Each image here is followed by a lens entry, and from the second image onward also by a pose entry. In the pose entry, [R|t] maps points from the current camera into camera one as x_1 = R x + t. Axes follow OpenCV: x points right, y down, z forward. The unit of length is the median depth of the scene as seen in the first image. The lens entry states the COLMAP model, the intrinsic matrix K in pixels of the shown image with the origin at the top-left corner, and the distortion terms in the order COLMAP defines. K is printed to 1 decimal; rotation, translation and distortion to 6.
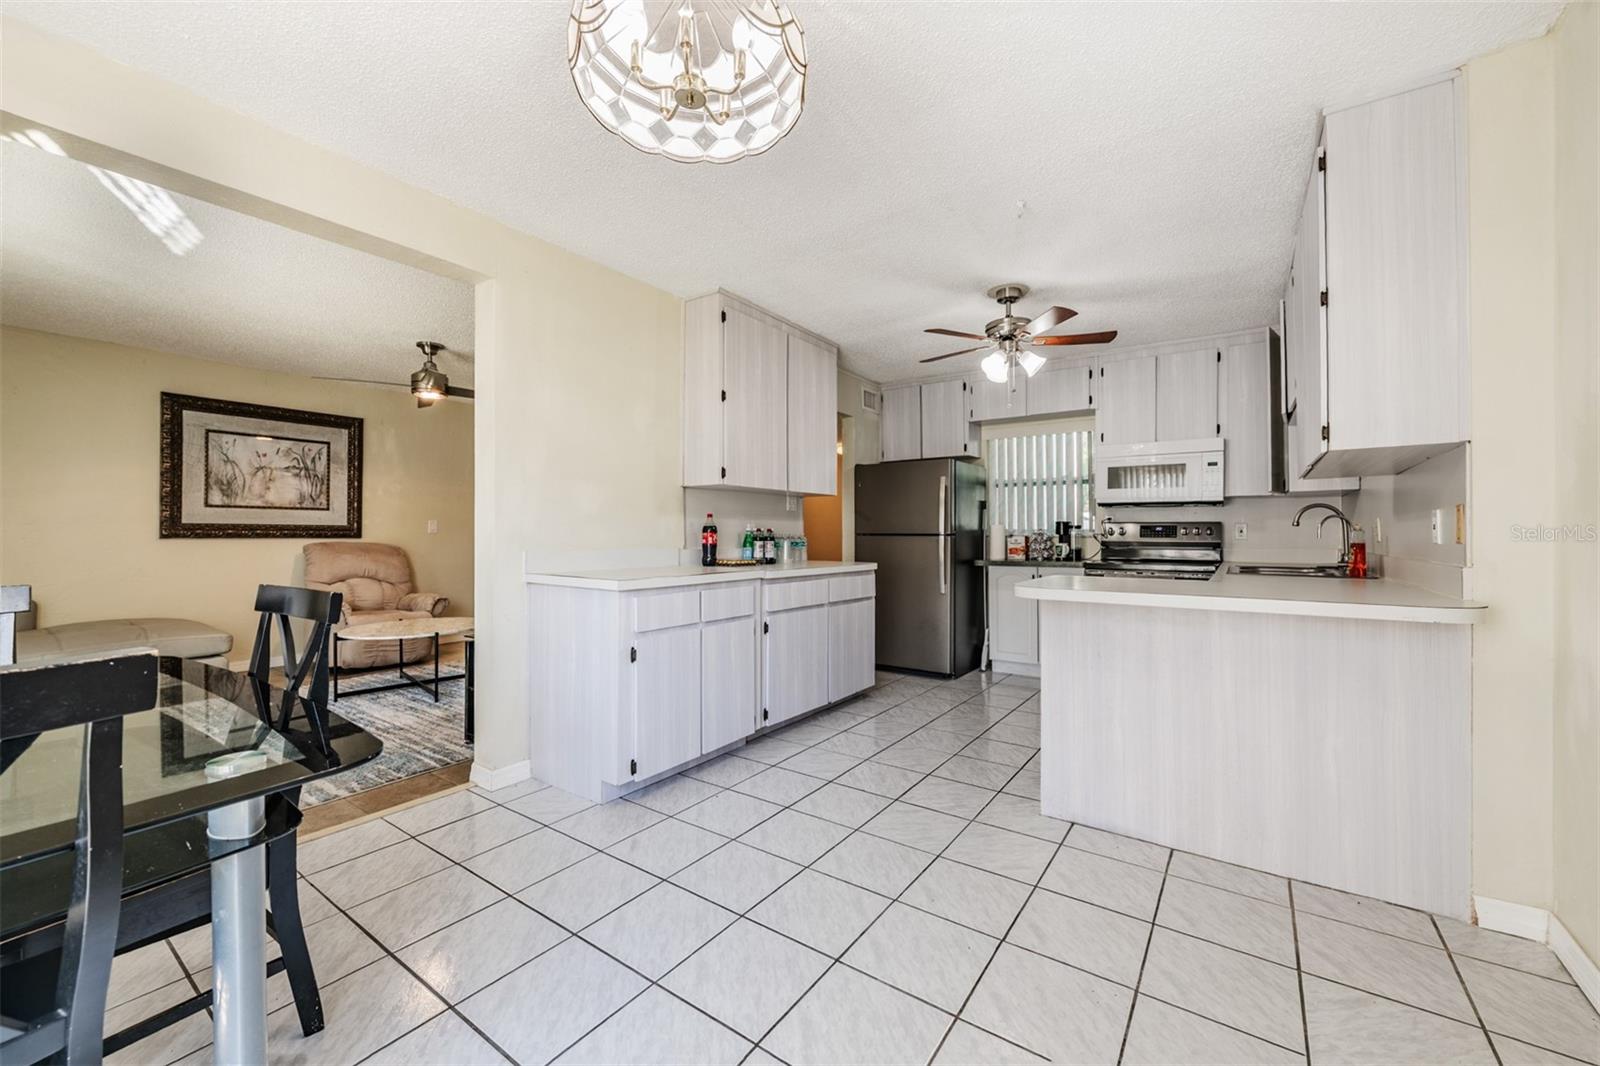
lens RADIAL K [[624.8, 0, 812.1], [0, 624.8, 530.7], [0, 0, 1]] dist [-0.009023, -0.002827]
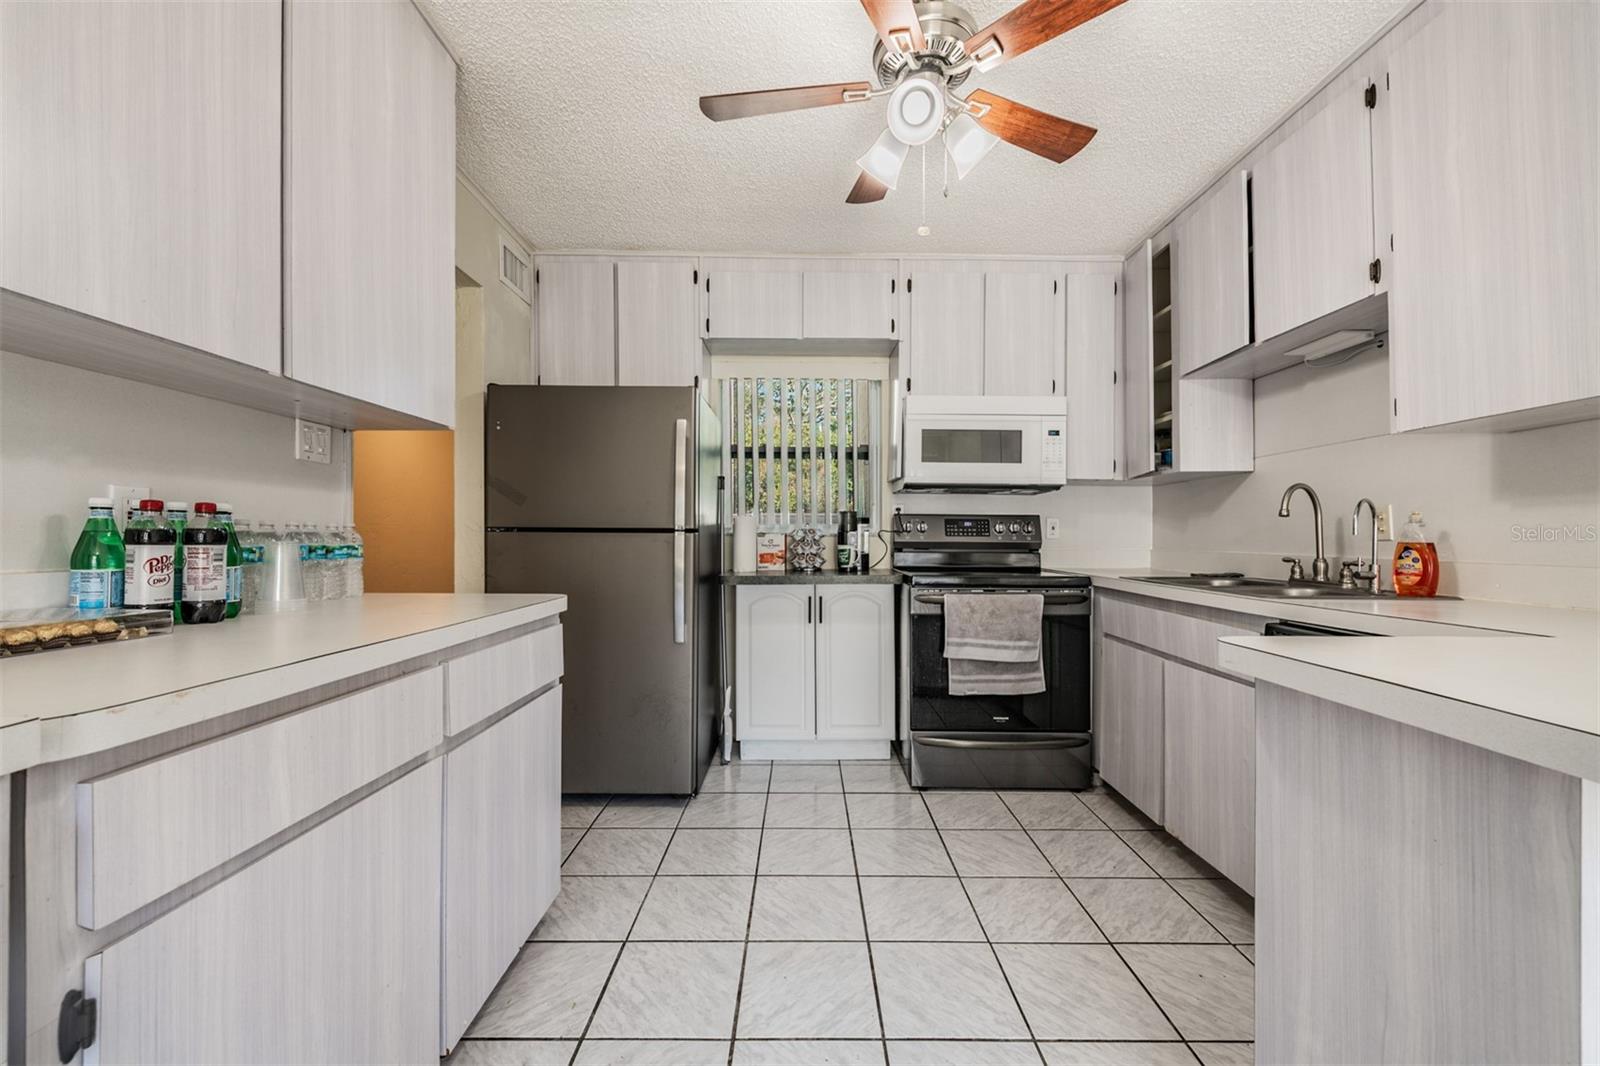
lens RADIAL K [[624.8, 0, 798.8], [0, 624.8, 536.3], [0, 0, 1]] dist [-0.009023, -0.002827]
pose [[0.830440, 0.001686, 0.557105, 0.001914], [-0.005969, 0.999965, 0.005871, 0.008182], [-0.557076, -0.008201, 0.830421, 0.529508]]
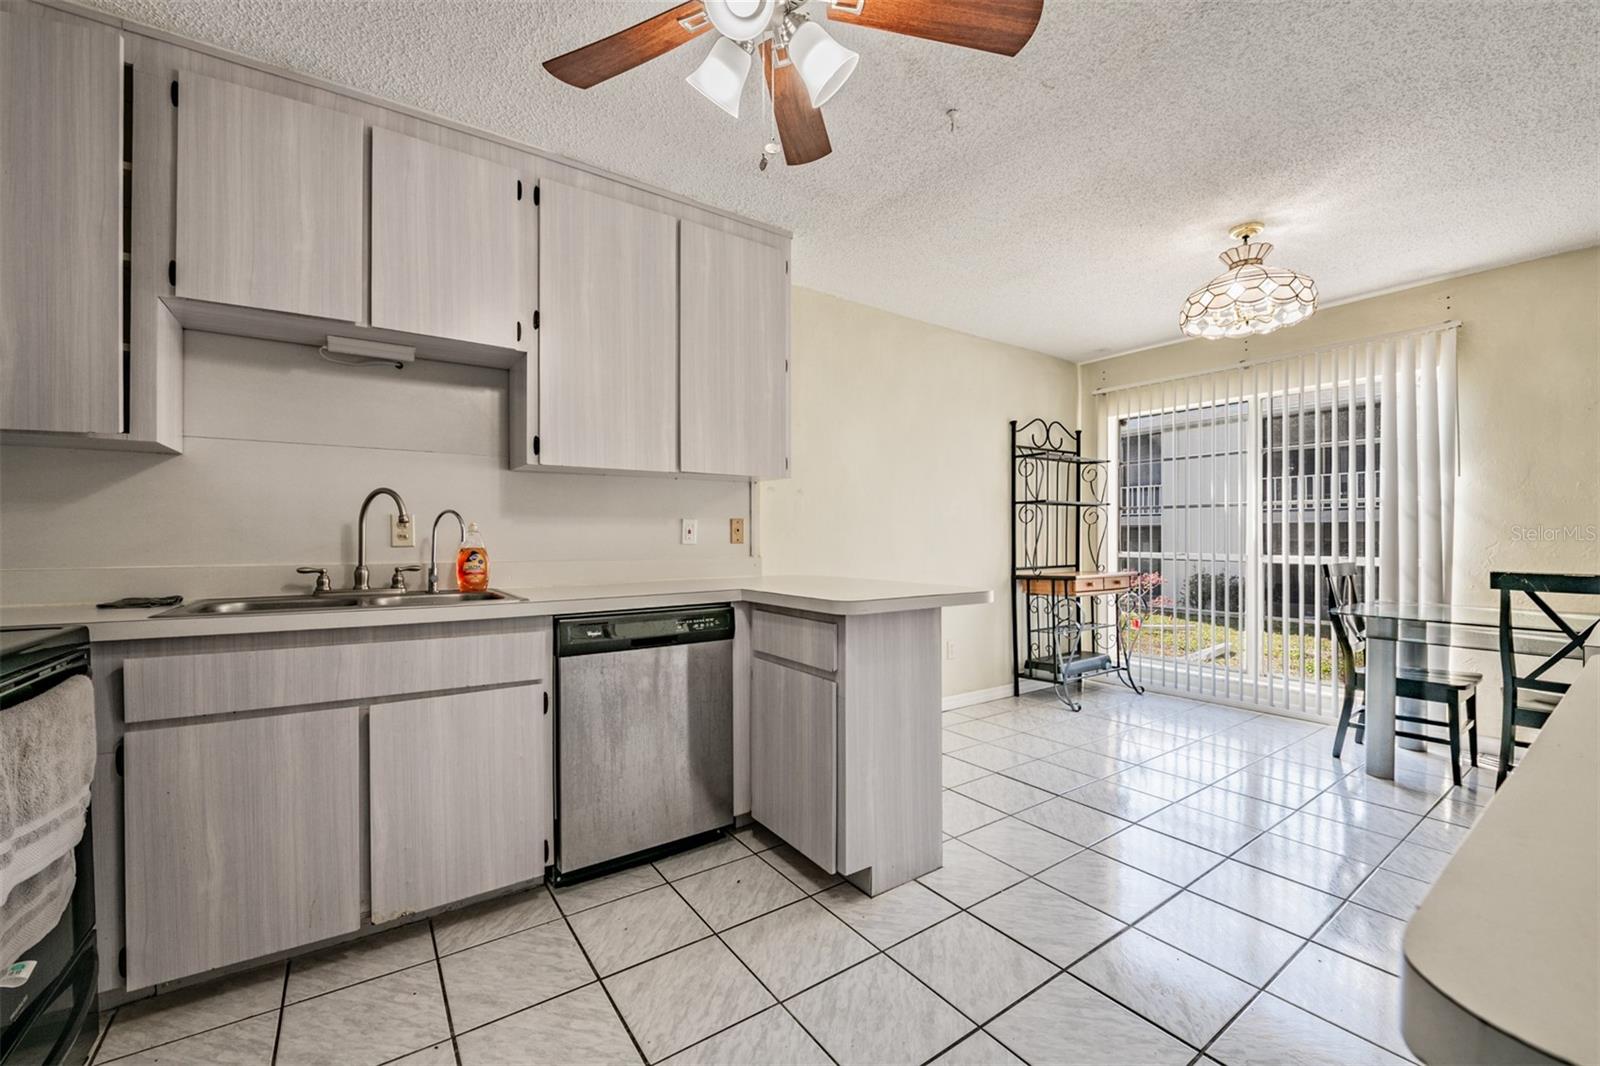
lens RADIAL K [[624.8, 0, 794.9], [0, 624.8, 540.2], [0, 0, 1]] dist [-0.009023, -0.002827]
pose [[-0.931991, 0.005835, 0.362435, 0.135519], [0.002689, 0.999954, -0.009184, 0.011470], [-0.362472, -0.007585, -0.931964, 1.016416]]
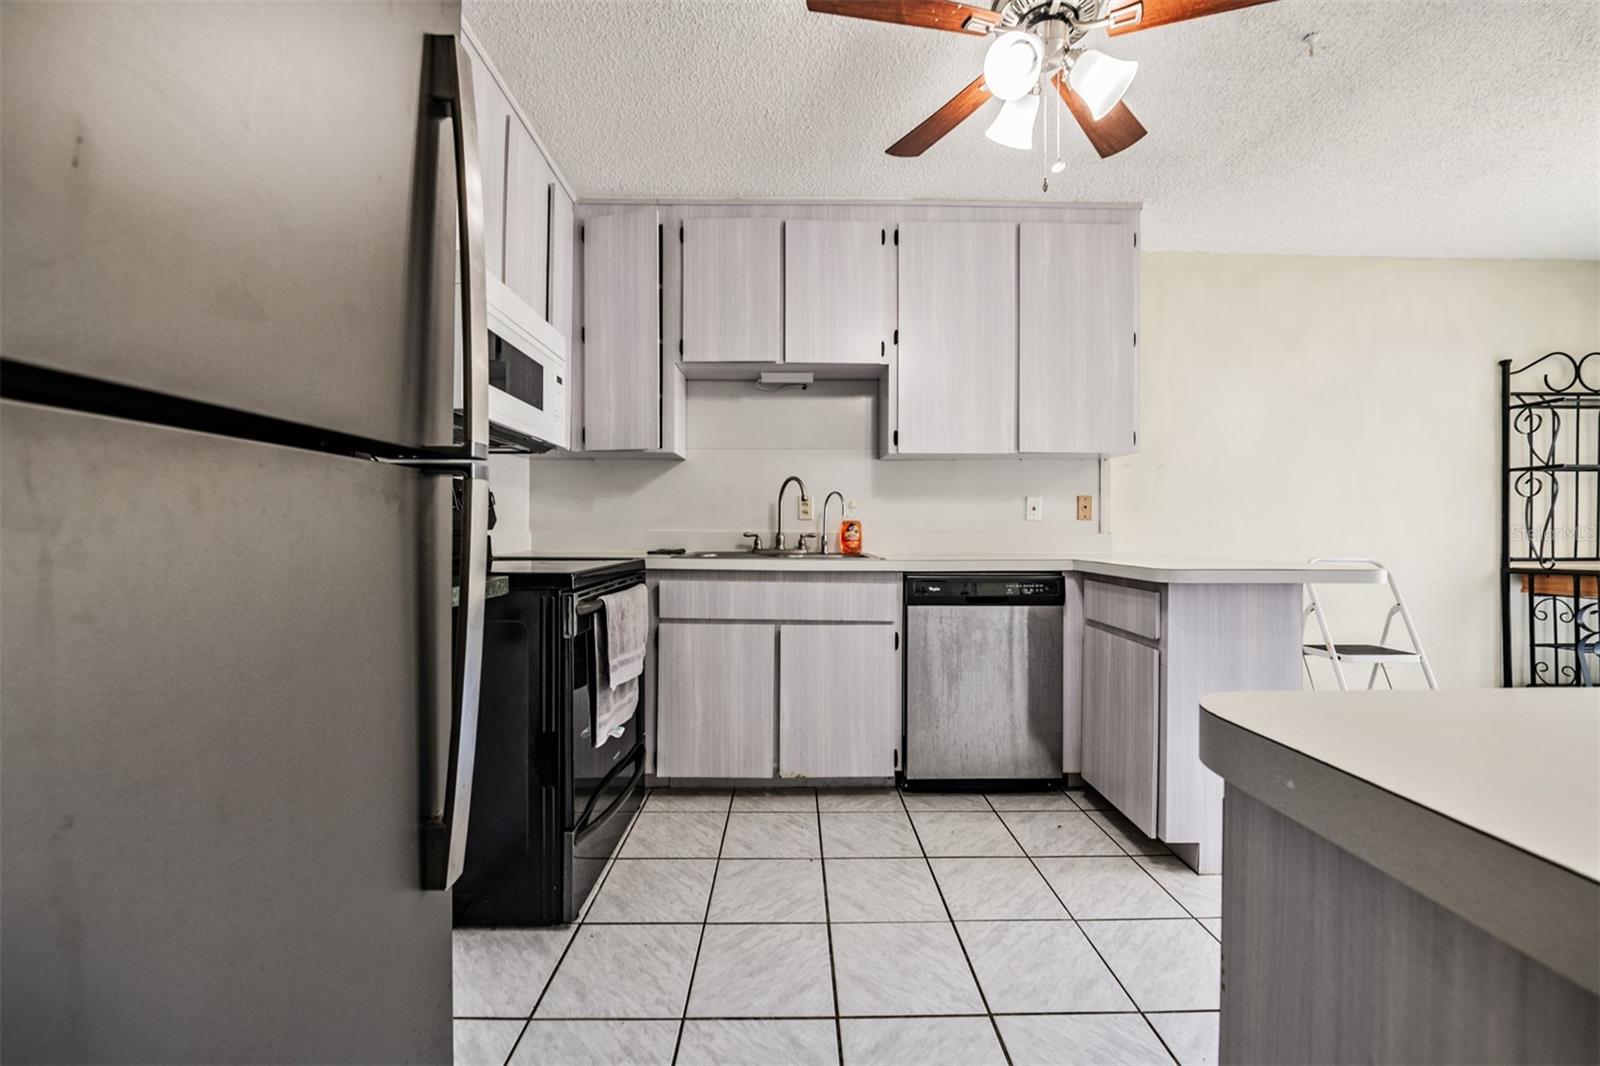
lens RADIAL K [[624.8, 0, 807.6], [0, 624.8, 526.7], [0, 0, 1]] dist [-0.009023, -0.002827]
pose [[-0.575596, 0.004567, 0.817721, 0.053236], [-0.009654, 0.999877, -0.012380, 0.027121], [-0.817677, -0.015020, -0.575481, 1.054260]]
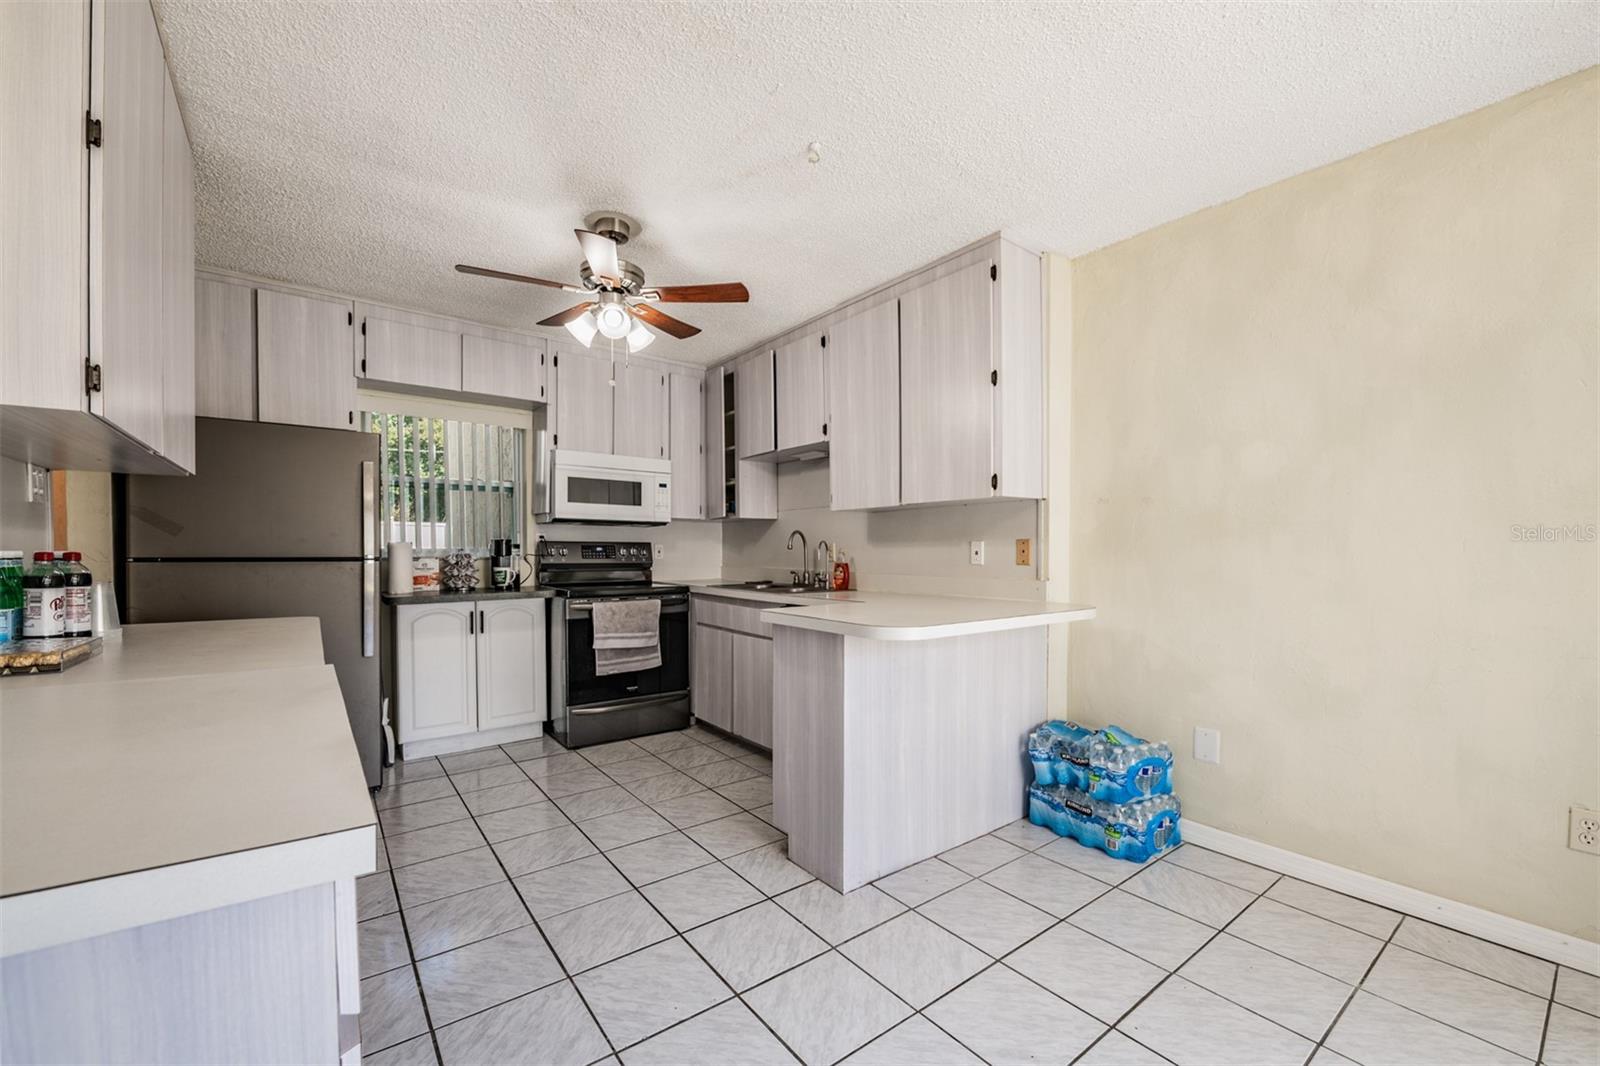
lens RADIAL K [[624.8, 0, 818.5], [0, 624.8, 558.0], [0, 0, 1]] dist [-0.009023, -0.002827]
pose [[0.290525, -0.012776, 0.956782, -0.240397], [-0.007641, 0.999848, 0.015671, -0.007066], [-0.956837, -0.011863, 0.290383, 0.428798]]
